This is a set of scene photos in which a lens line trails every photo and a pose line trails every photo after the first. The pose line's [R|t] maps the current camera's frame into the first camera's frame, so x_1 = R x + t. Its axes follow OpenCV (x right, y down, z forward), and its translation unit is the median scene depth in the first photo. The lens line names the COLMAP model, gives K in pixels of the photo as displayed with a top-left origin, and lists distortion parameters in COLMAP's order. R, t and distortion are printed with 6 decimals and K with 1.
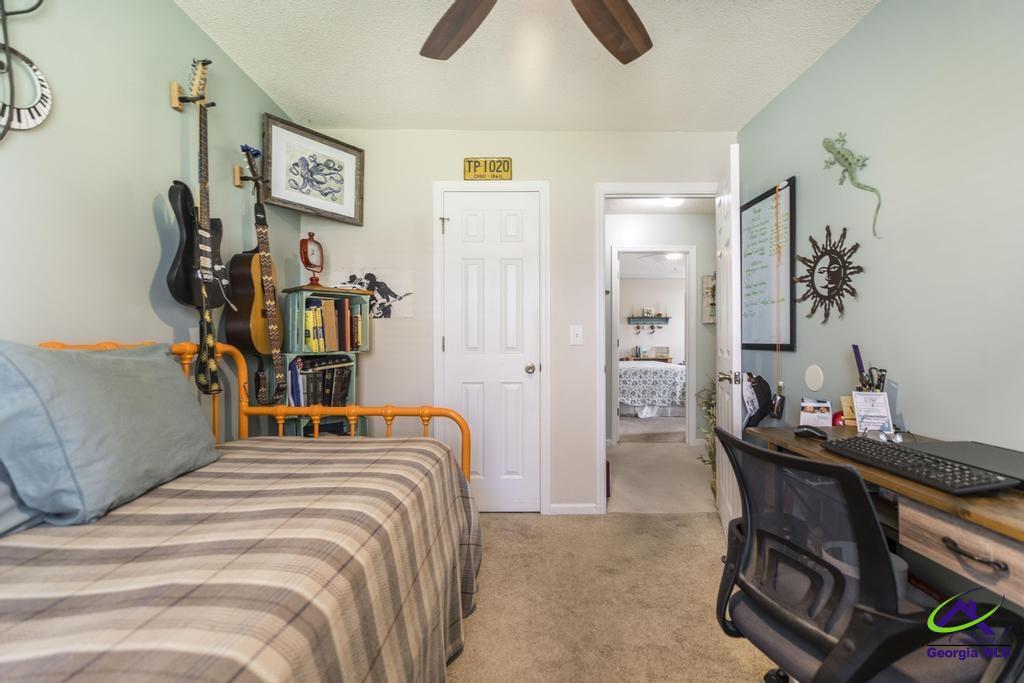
lens RADIAL K [[449.2, 0, 513.9], [0, 449.2, 340.8], [0, 0, 1]] dist [0.001028, 0.000149]
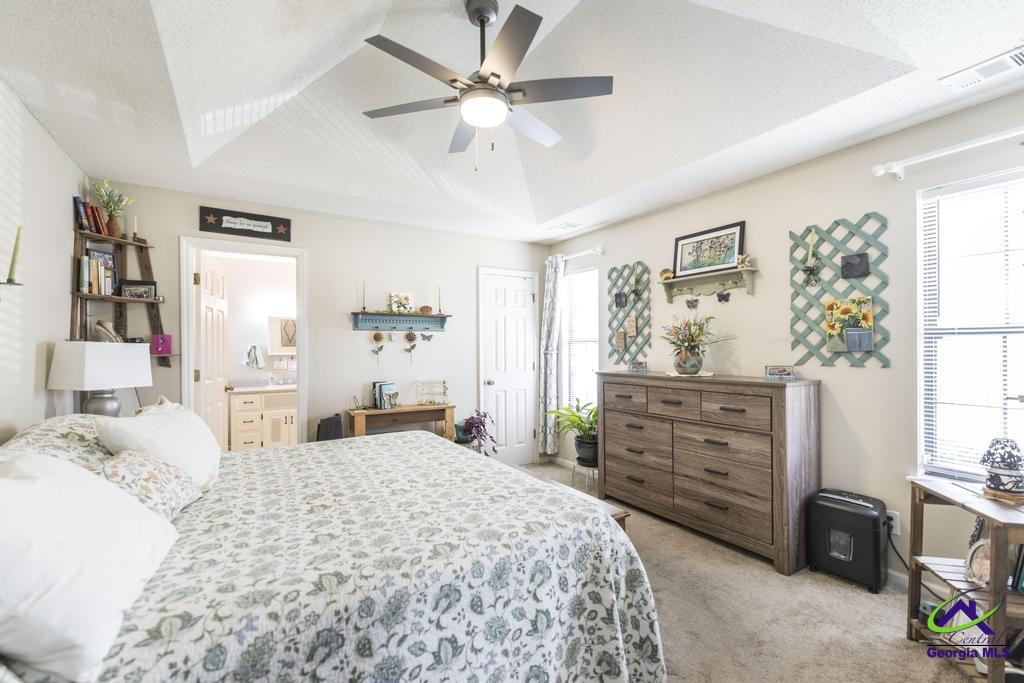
lens RADIAL K [[449.2, 0, 513.9], [0, 449.2, 344.4], [0, 0, 1]] dist [0.001028, 0.000149]
pose [[0.857402, -0.001251, 0.514646, 0.169765], [0.006283, 0.999948, -0.008038, -0.018888], [-0.514609, 0.010125, 0.857365, 0.575324]]
